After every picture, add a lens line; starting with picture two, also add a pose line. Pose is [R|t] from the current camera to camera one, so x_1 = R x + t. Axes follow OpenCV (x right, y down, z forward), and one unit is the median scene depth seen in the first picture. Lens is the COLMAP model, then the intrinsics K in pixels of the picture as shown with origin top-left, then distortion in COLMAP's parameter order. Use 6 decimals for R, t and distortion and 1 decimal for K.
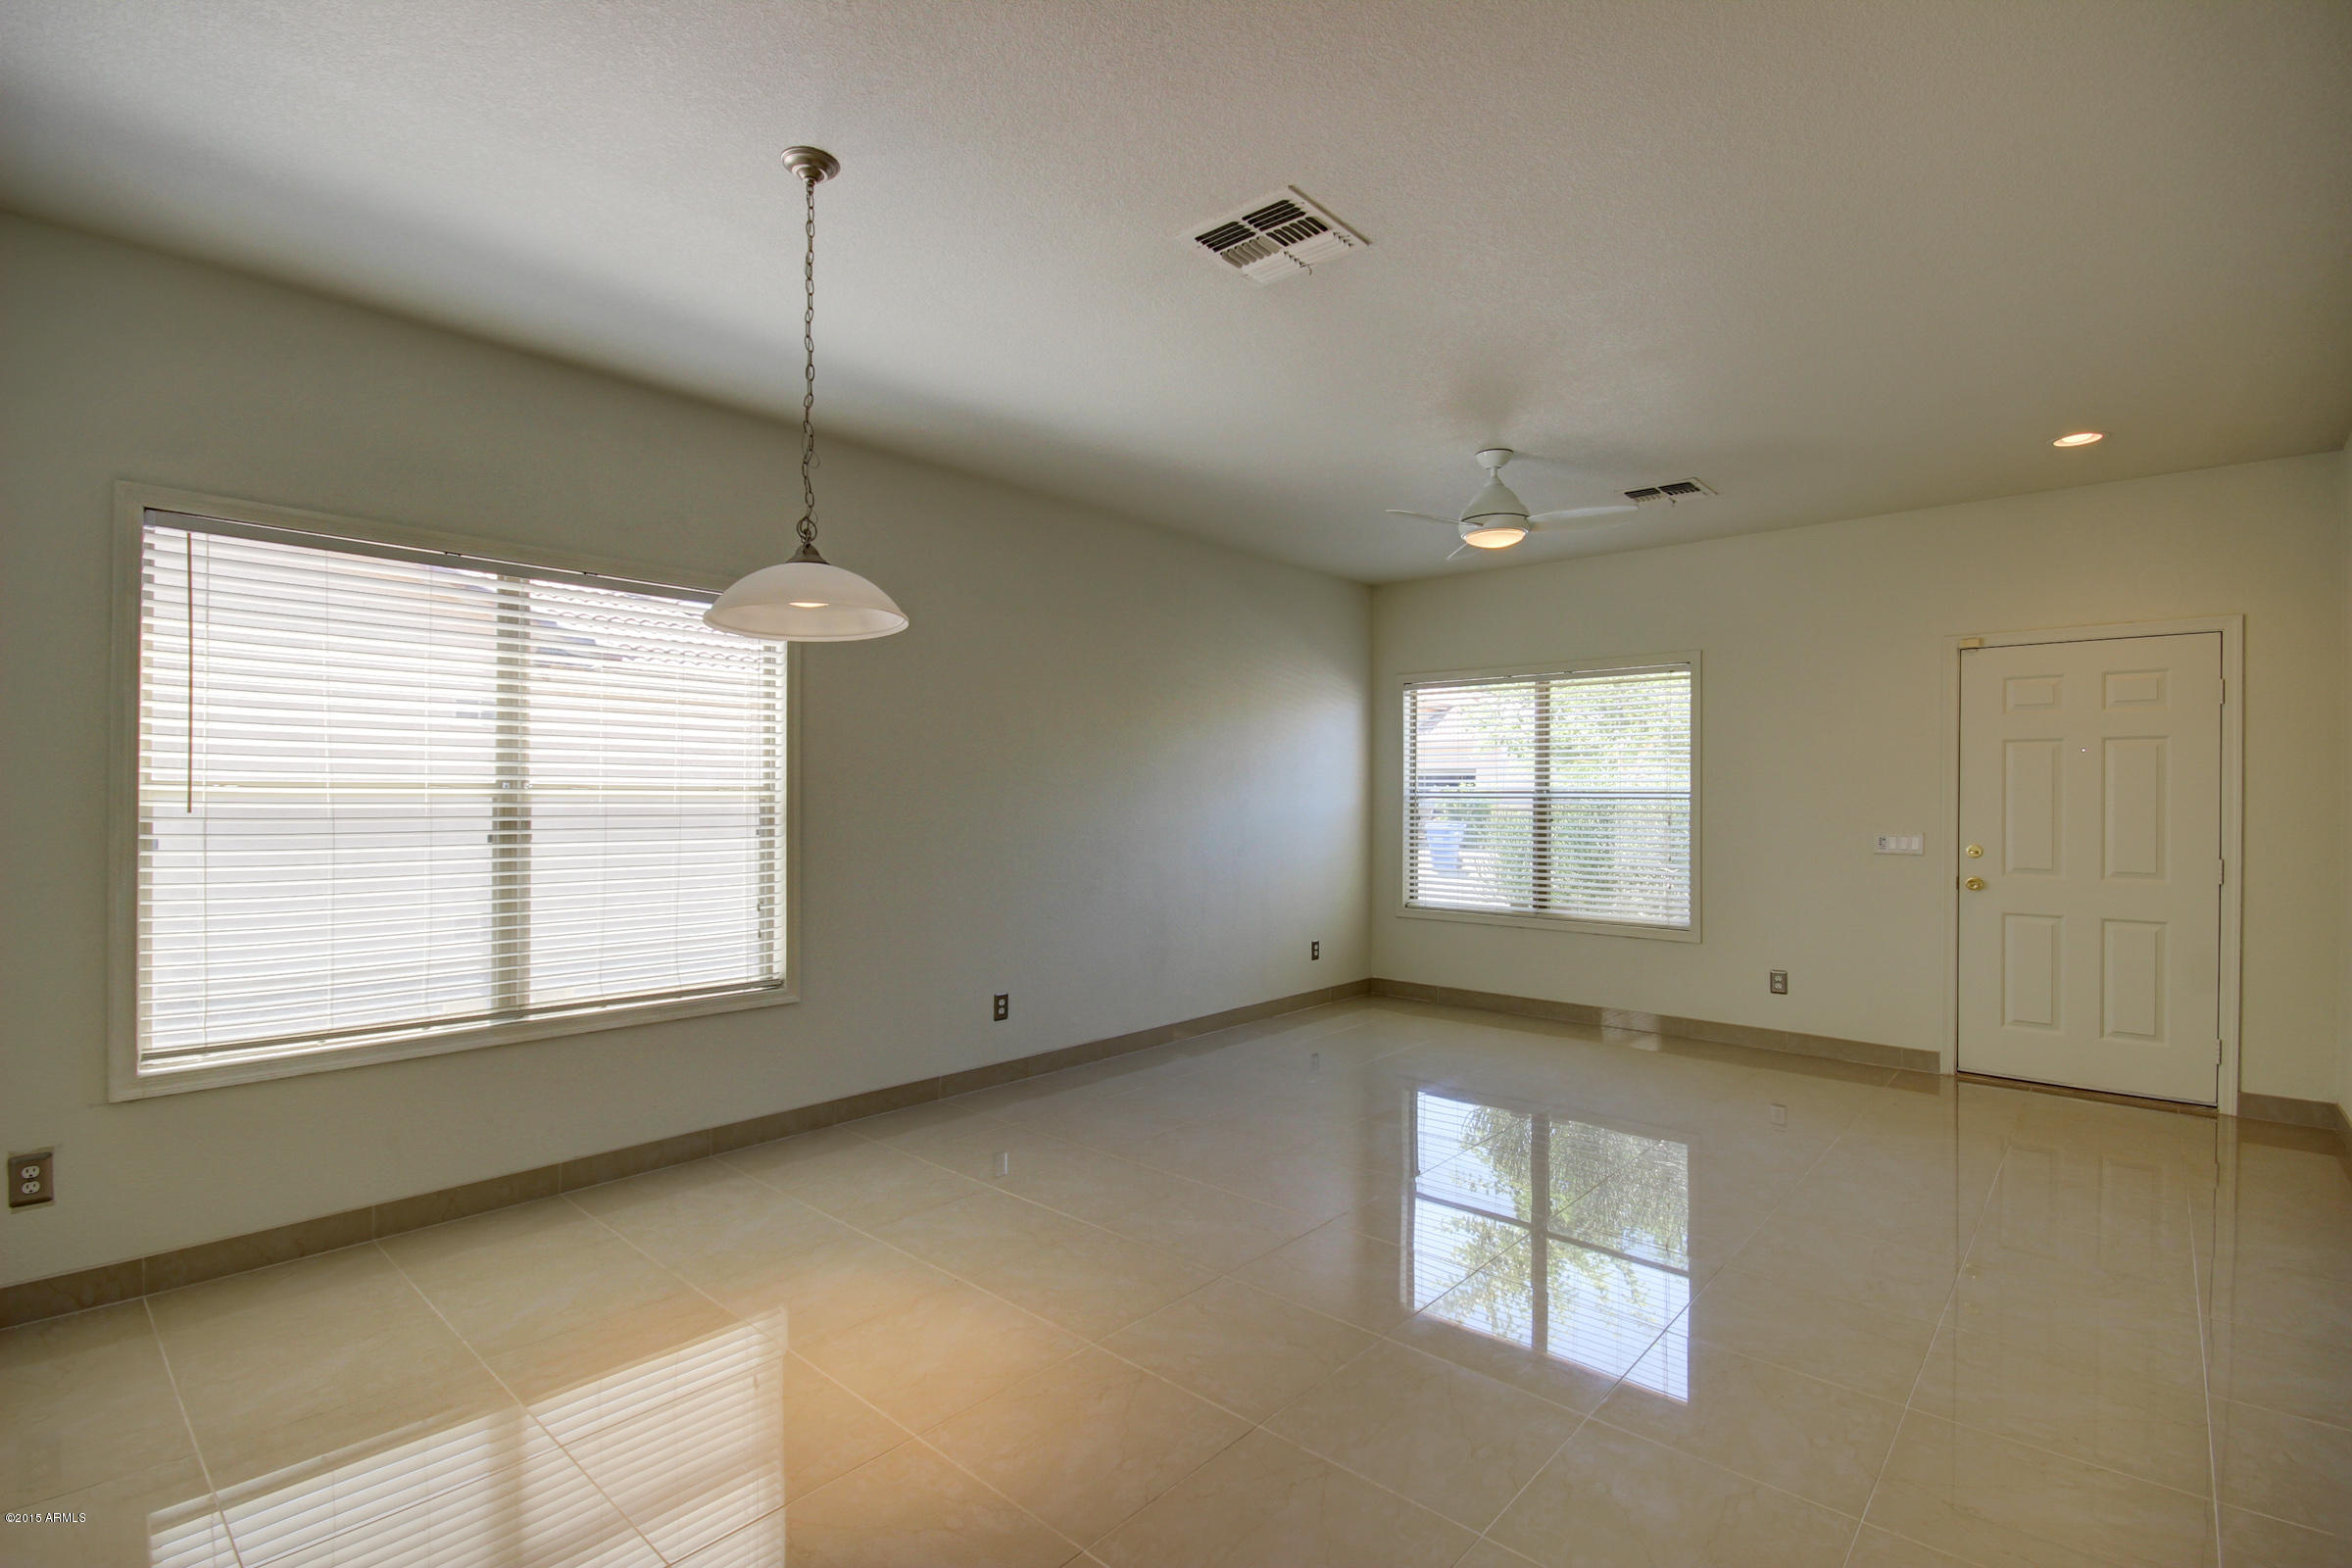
lens RADIAL K [[1090.7, 0, 1192.9], [0, 1090.7, 803.8], [0, 0, 1]] dist [0.000509, -0.000134]
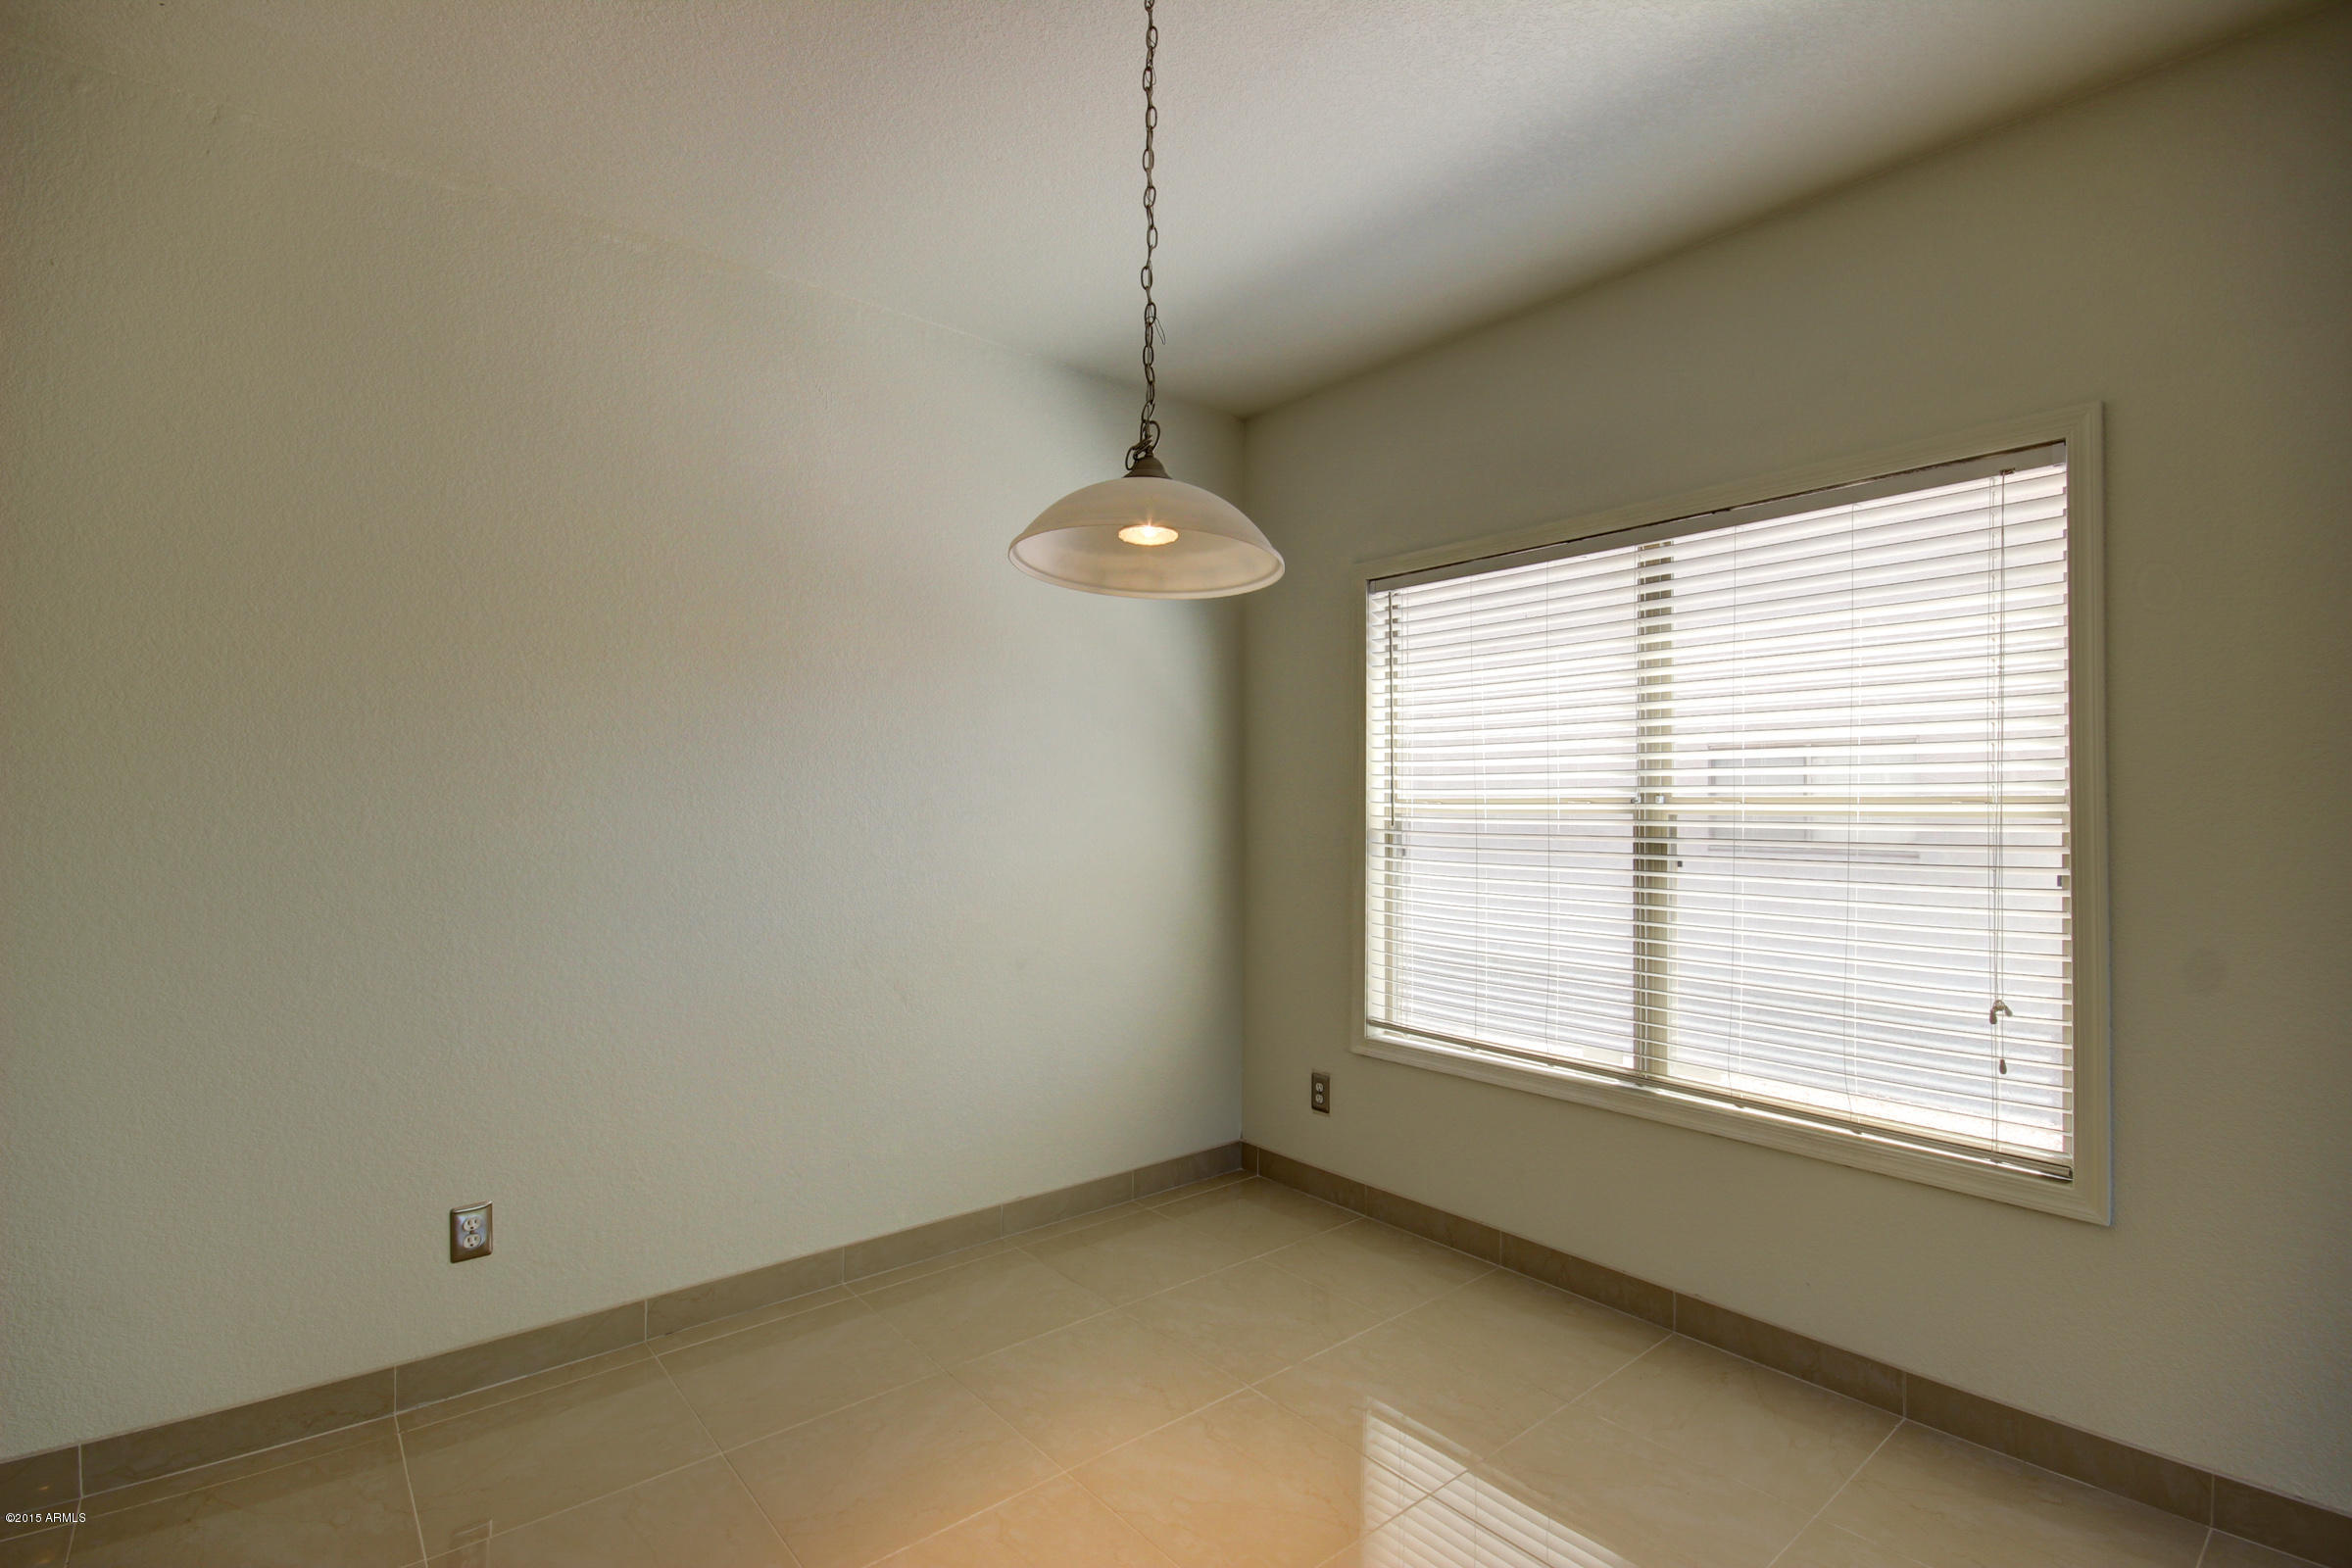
lens RADIAL K [[1099.5, 0, 1171.3], [0, 1099.5, 805.6], [0, 0, 1]] dist [-0.003412, -0.000341]
pose [[-0.177097, -0.007198, -0.984167, 0.249916], [-0.007595, 0.999953, -0.005947, -0.004907], [0.984164, 0.006422, -0.177144, 0.801653]]
